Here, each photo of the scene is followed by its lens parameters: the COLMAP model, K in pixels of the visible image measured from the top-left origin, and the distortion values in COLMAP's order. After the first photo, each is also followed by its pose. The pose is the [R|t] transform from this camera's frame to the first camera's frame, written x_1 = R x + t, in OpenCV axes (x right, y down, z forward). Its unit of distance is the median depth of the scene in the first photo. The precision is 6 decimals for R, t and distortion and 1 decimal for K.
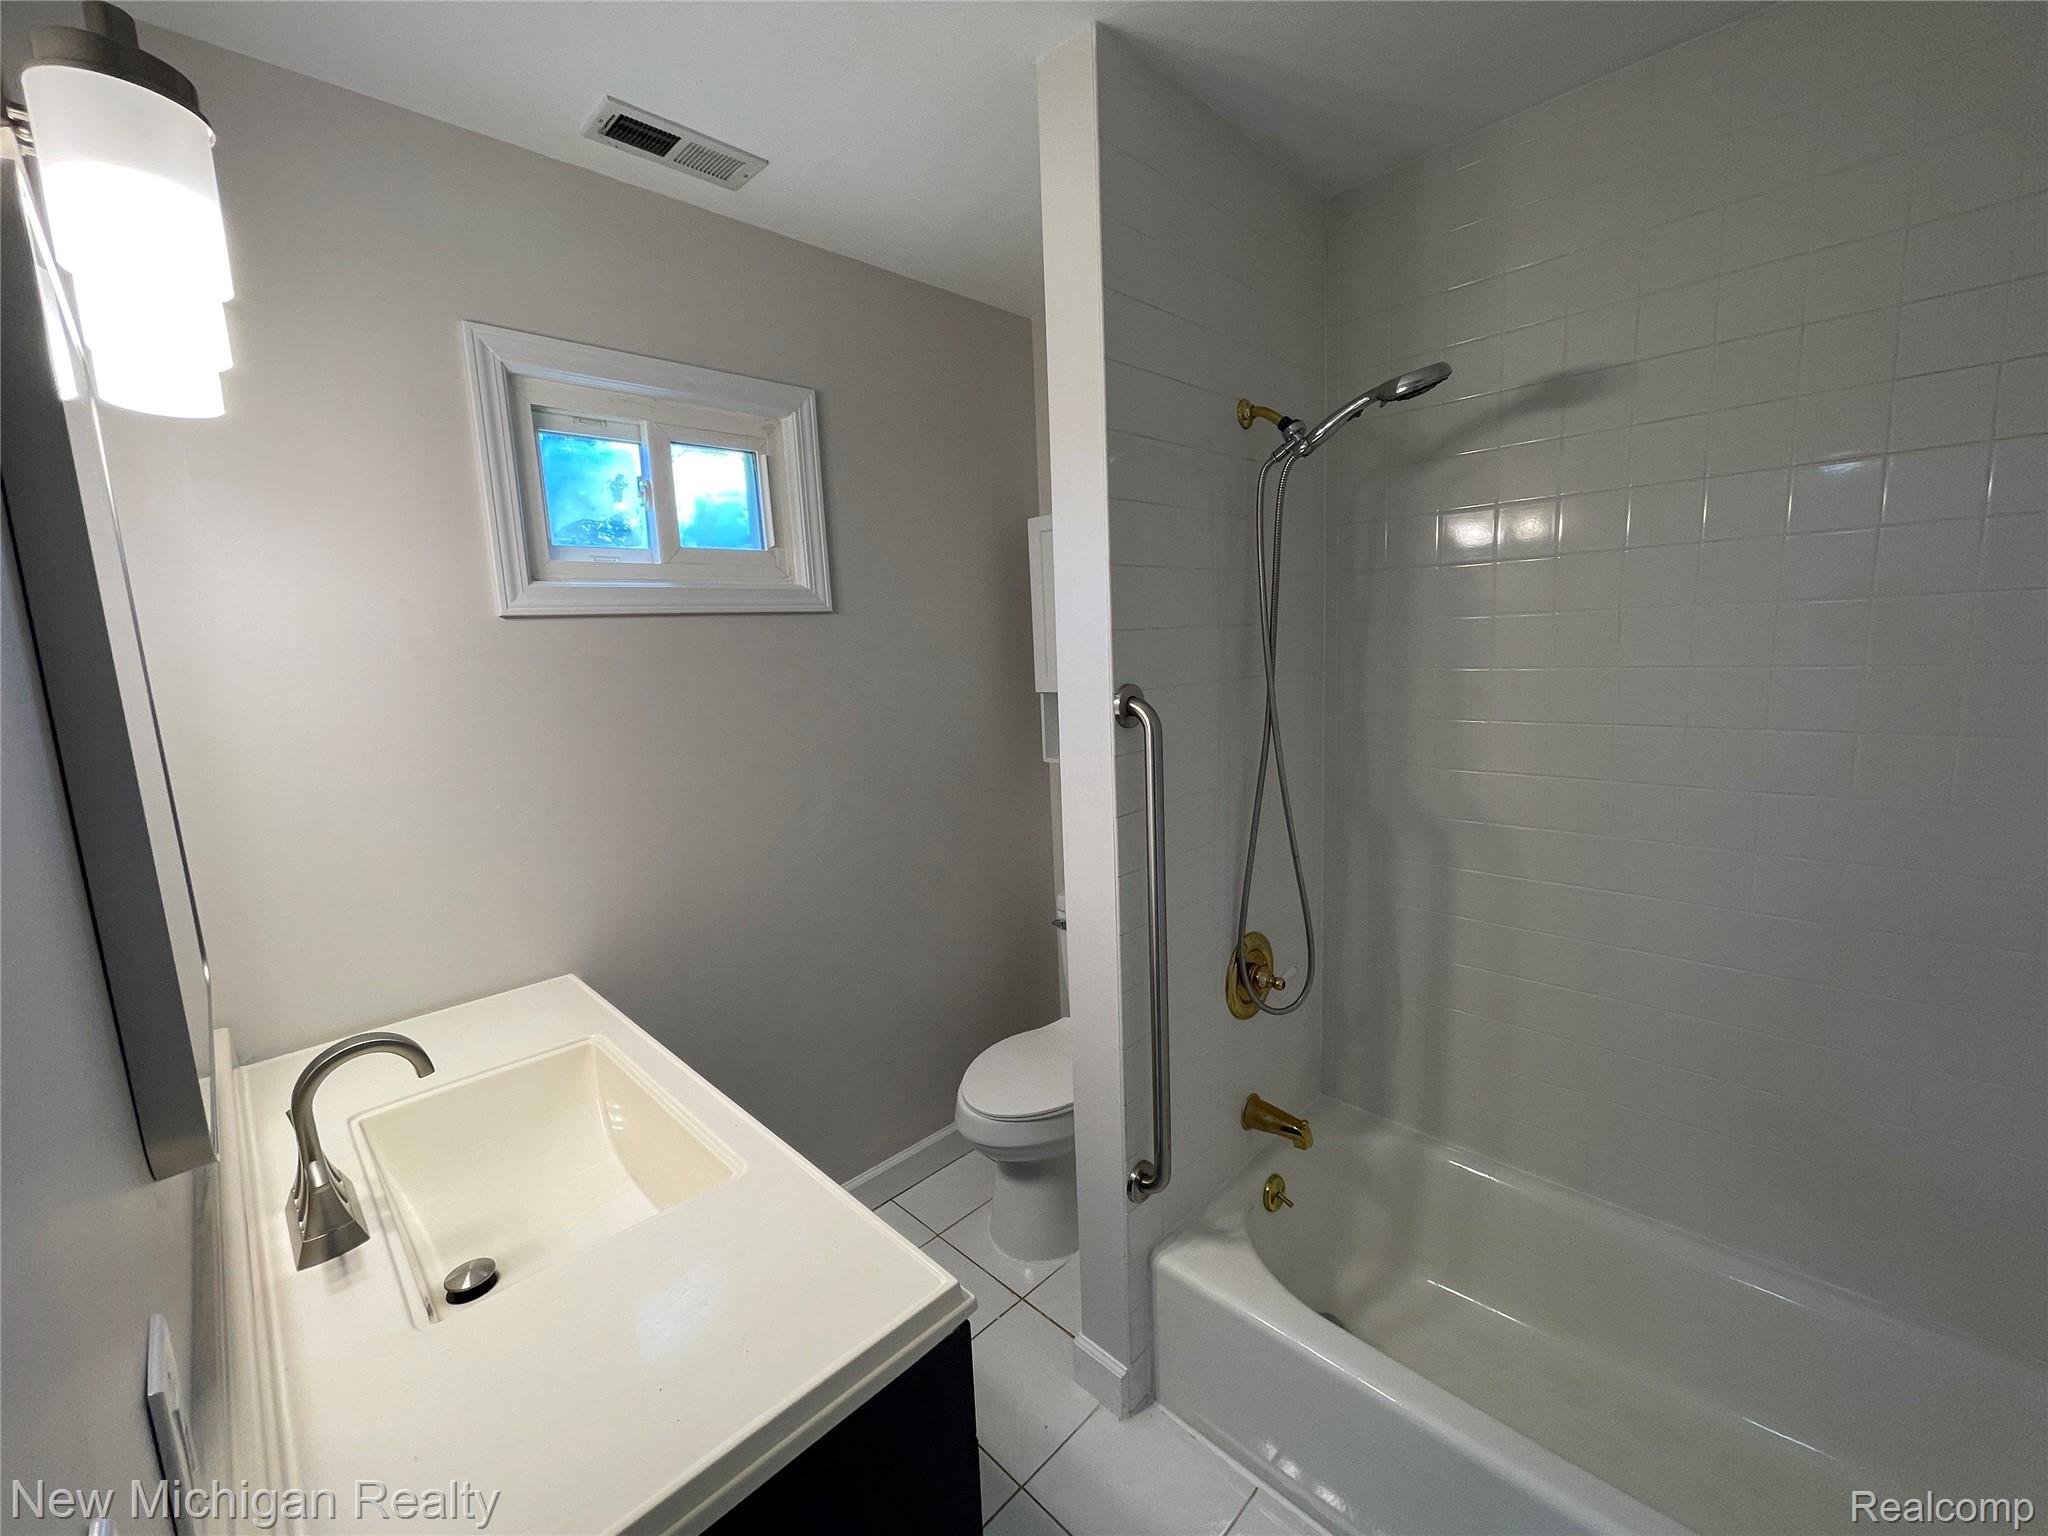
lens RADIAL K [[832.6, 0, 1024.0], [0, 832.6, 768.0], [0, 0, 1]] dist [-0.007989, 0.004753]
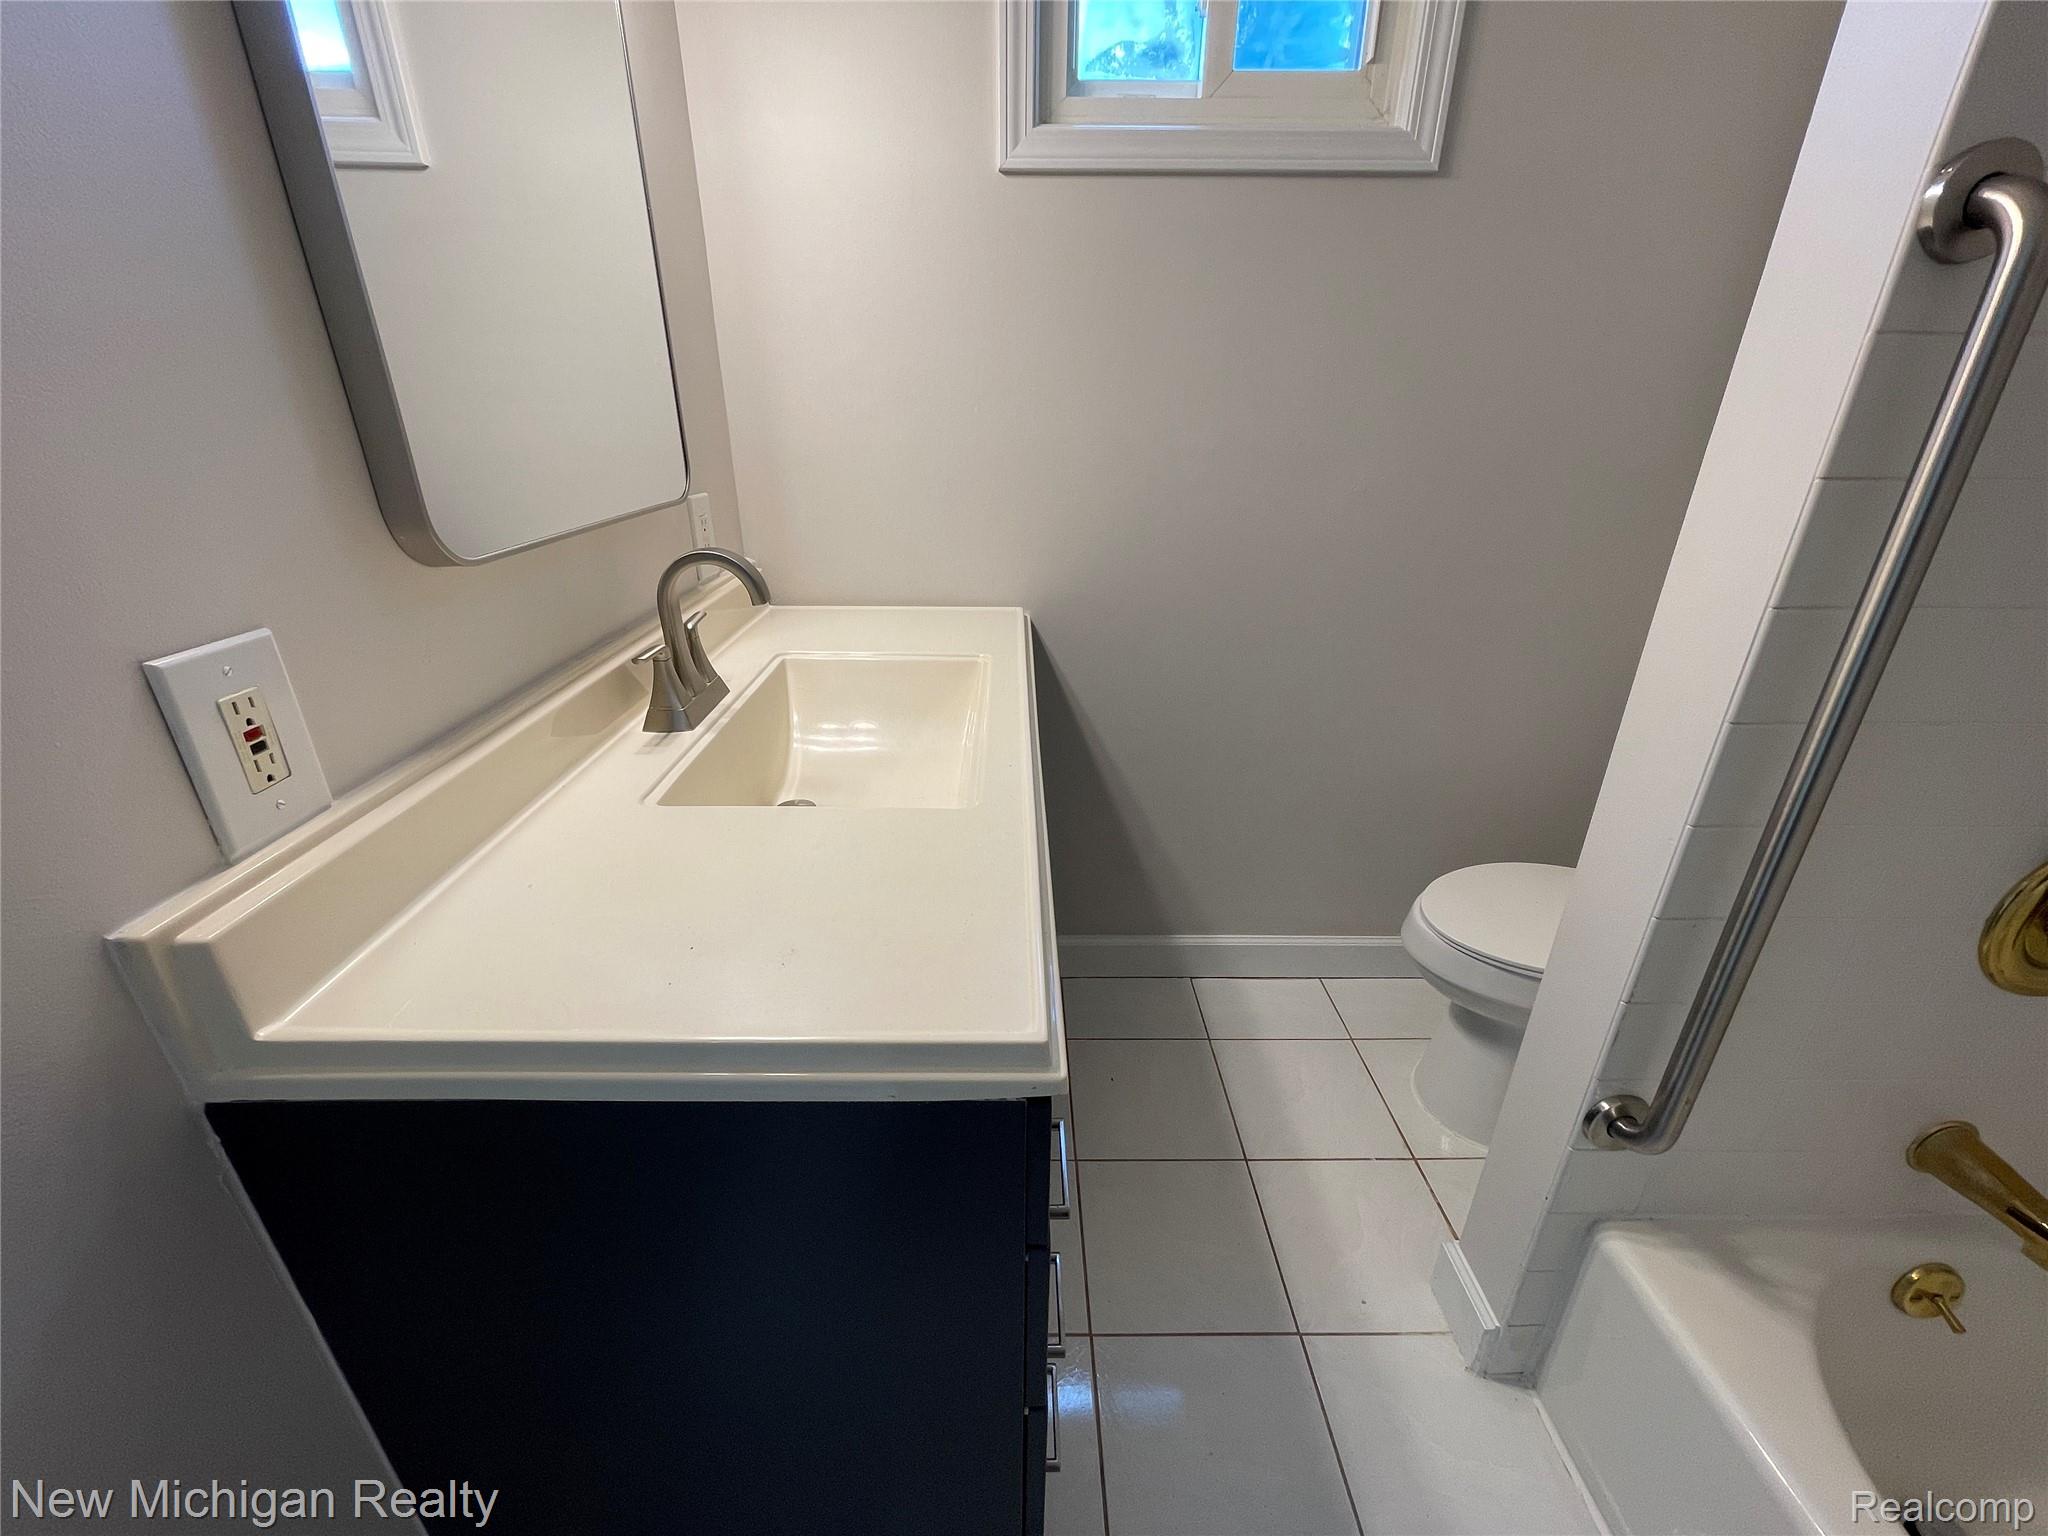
lens RADIAL K [[832.6, 0, 1024.0], [0, 832.6, 768.0], [0, 0, 1]] dist [-0.007989, 0.004753]
pose [[0.715657, 0.320915, -0.620361, 0.118333], [-0.142631, 0.936627, 0.319979, 0.112804], [0.683733, -0.140513, 0.716076, 0.283022]]
